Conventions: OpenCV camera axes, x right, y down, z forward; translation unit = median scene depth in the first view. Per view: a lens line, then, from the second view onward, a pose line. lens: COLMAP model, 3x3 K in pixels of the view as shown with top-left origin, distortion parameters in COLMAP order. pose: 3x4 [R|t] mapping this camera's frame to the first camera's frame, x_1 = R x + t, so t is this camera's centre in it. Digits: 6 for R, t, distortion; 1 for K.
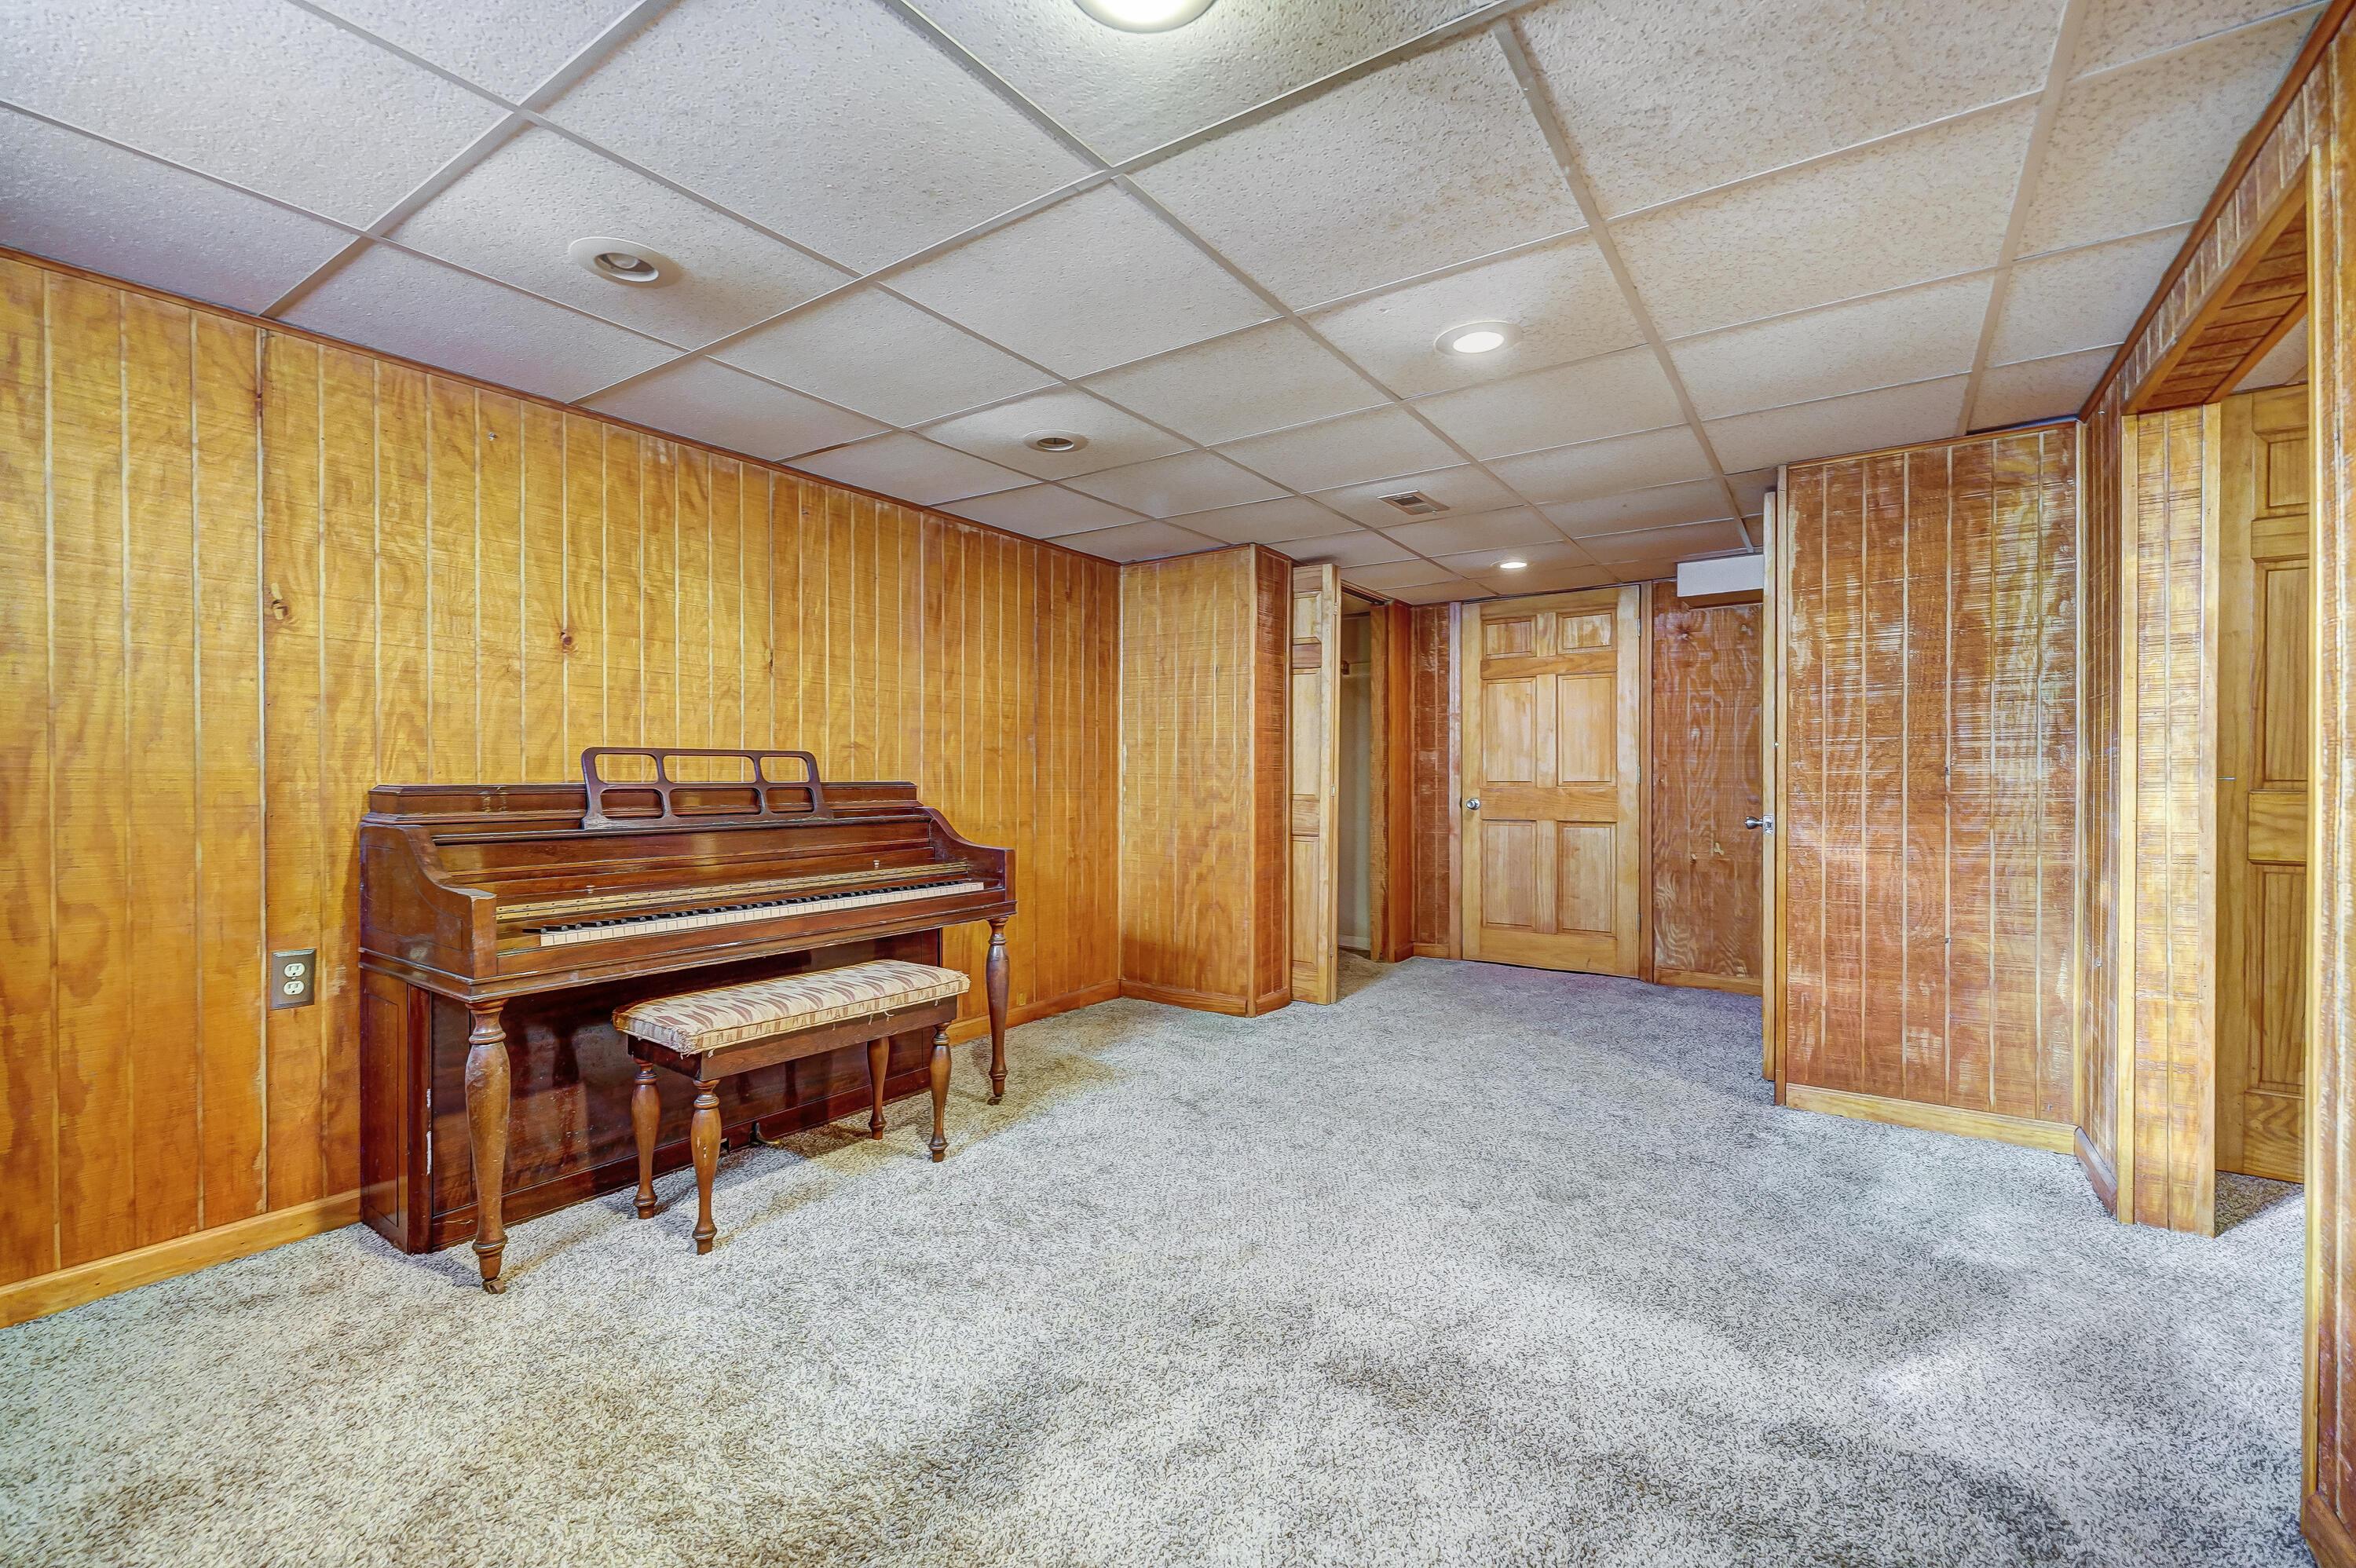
lens RADIAL K [[1007.2, 0, 1170.9], [0, 1007.2, 779.6], [0, 0, 1]] dist [0.001902, 0.000270]
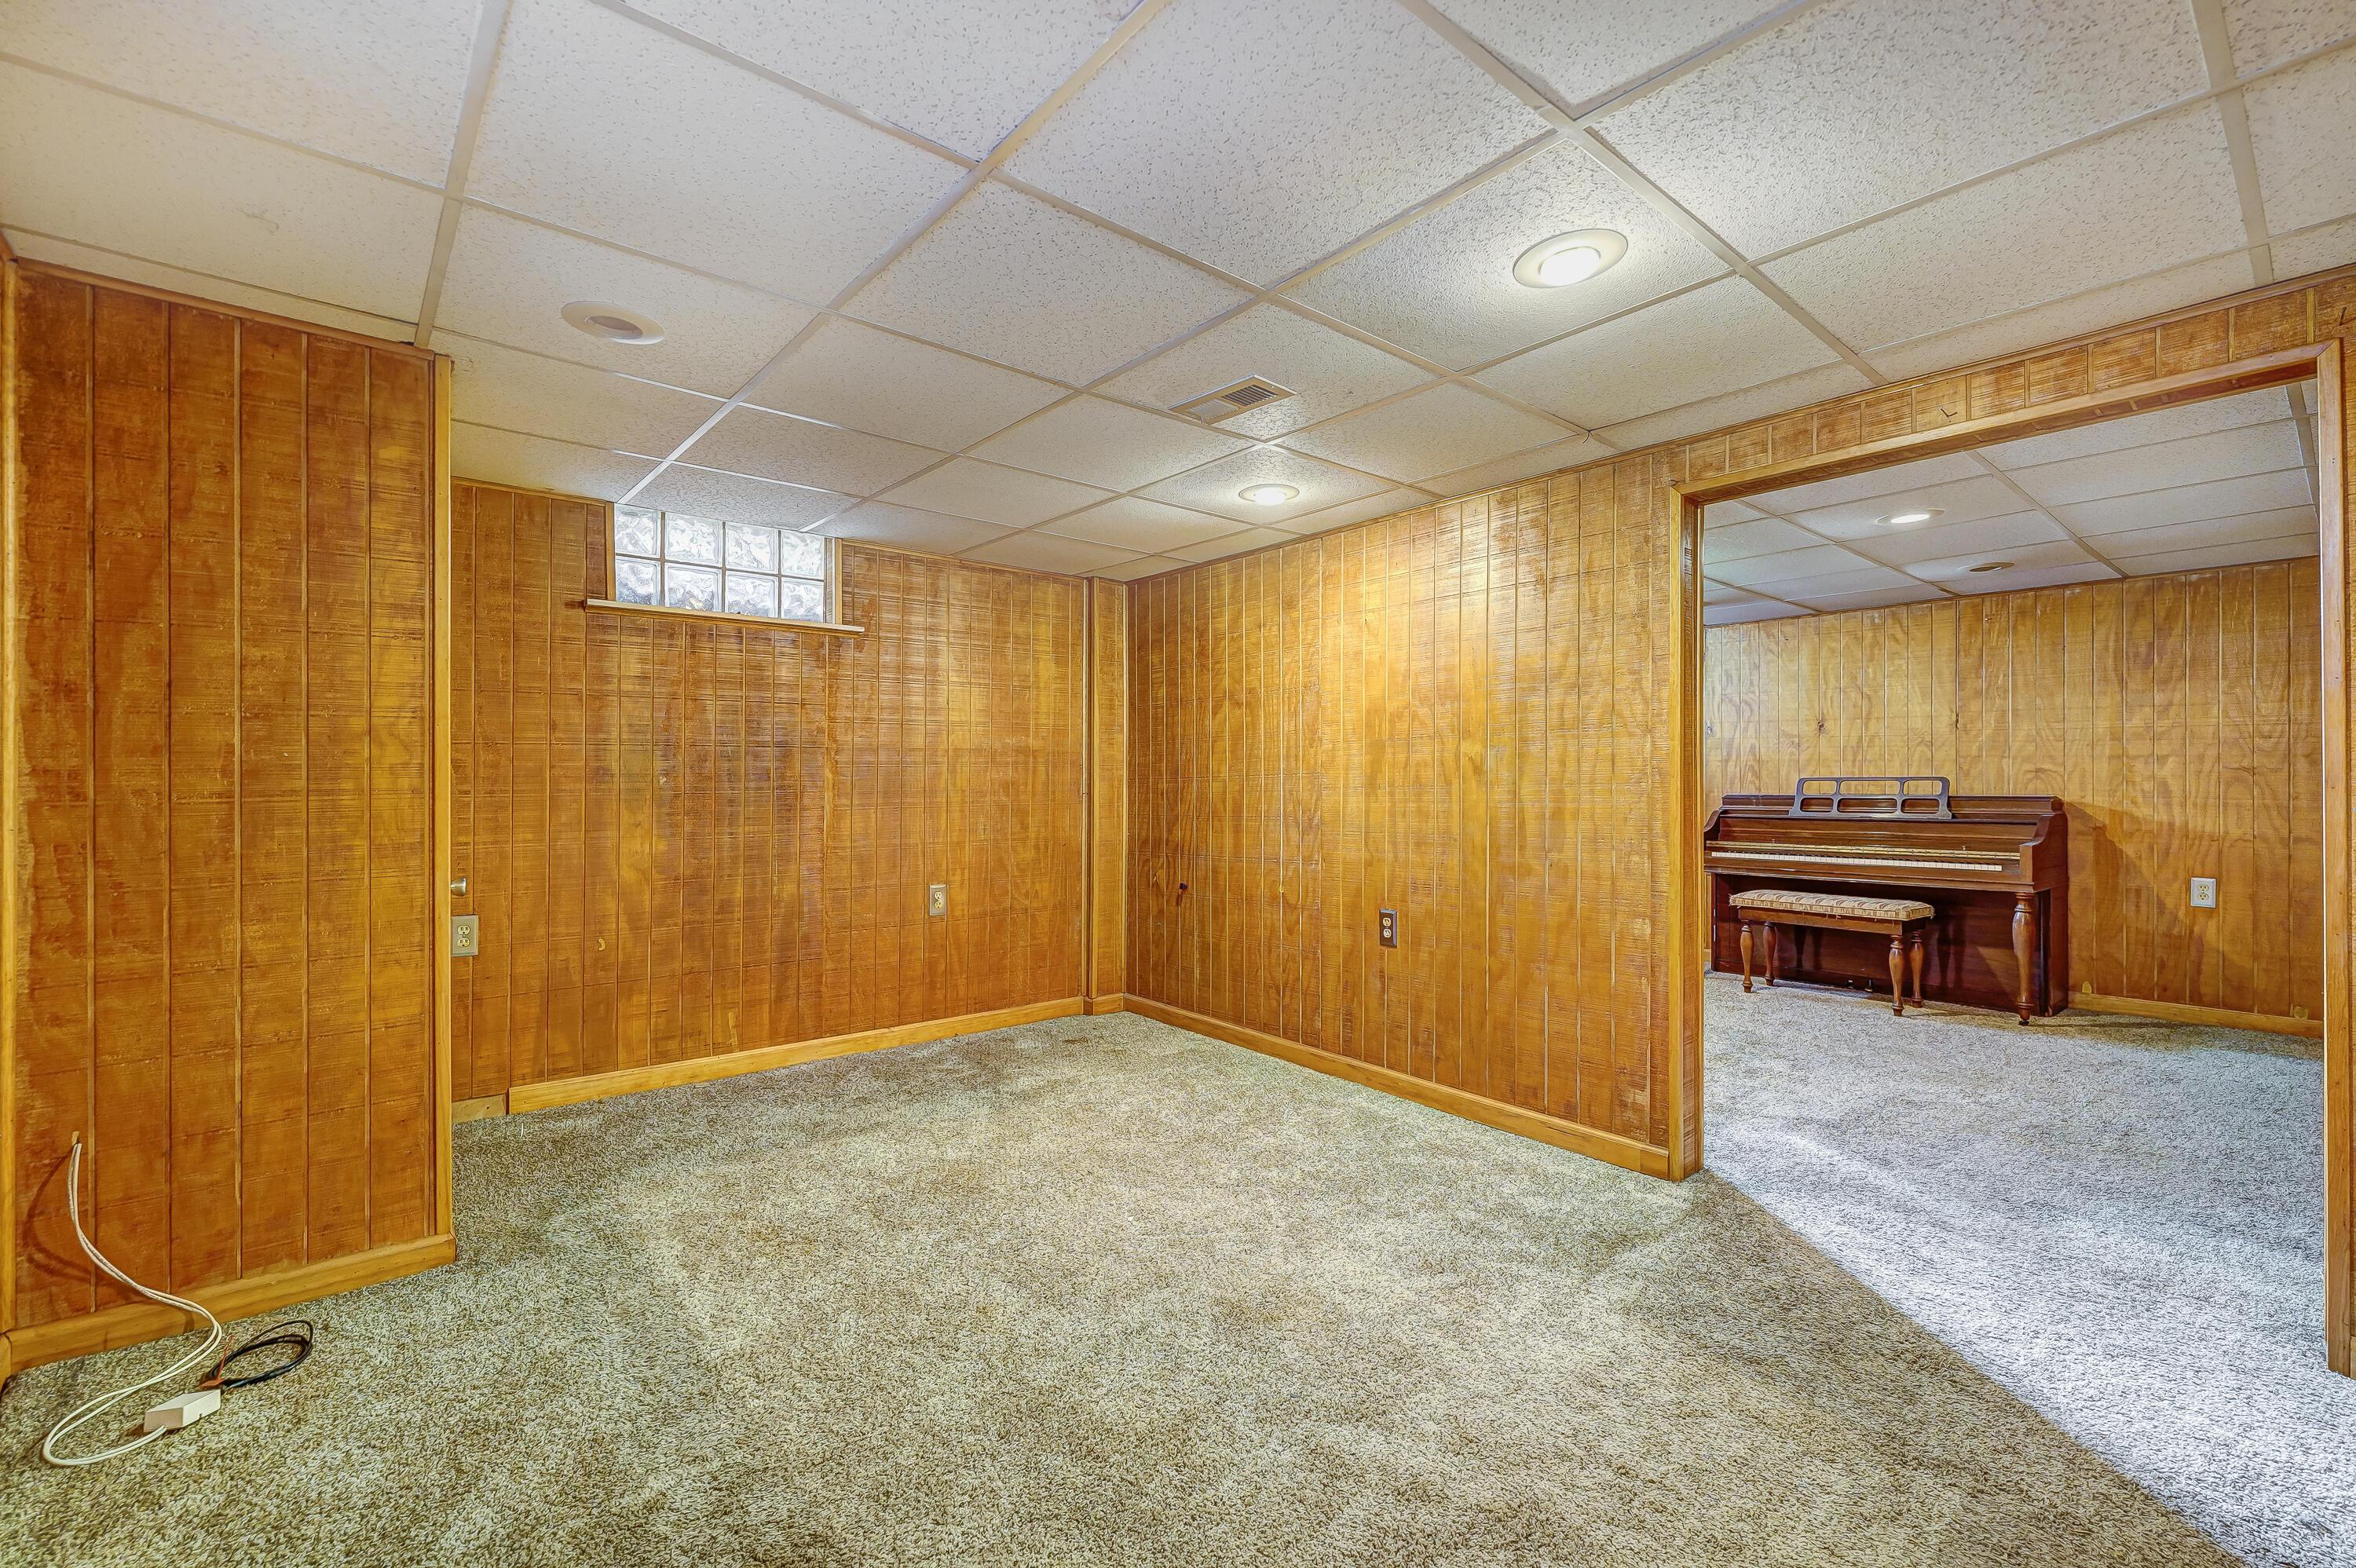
lens RADIAL K [[1007.2, 0, 1180.3], [0, 1007.2, 783.3], [0, 0, 1]] dist [0.001902, 0.000270]
pose [[-0.264345, -0.005601, -0.964412, 1.730358], [-0.009087, 0.999953, -0.003317, -0.000916], [0.964385, 0.007886, -0.264383, 0.276289]]
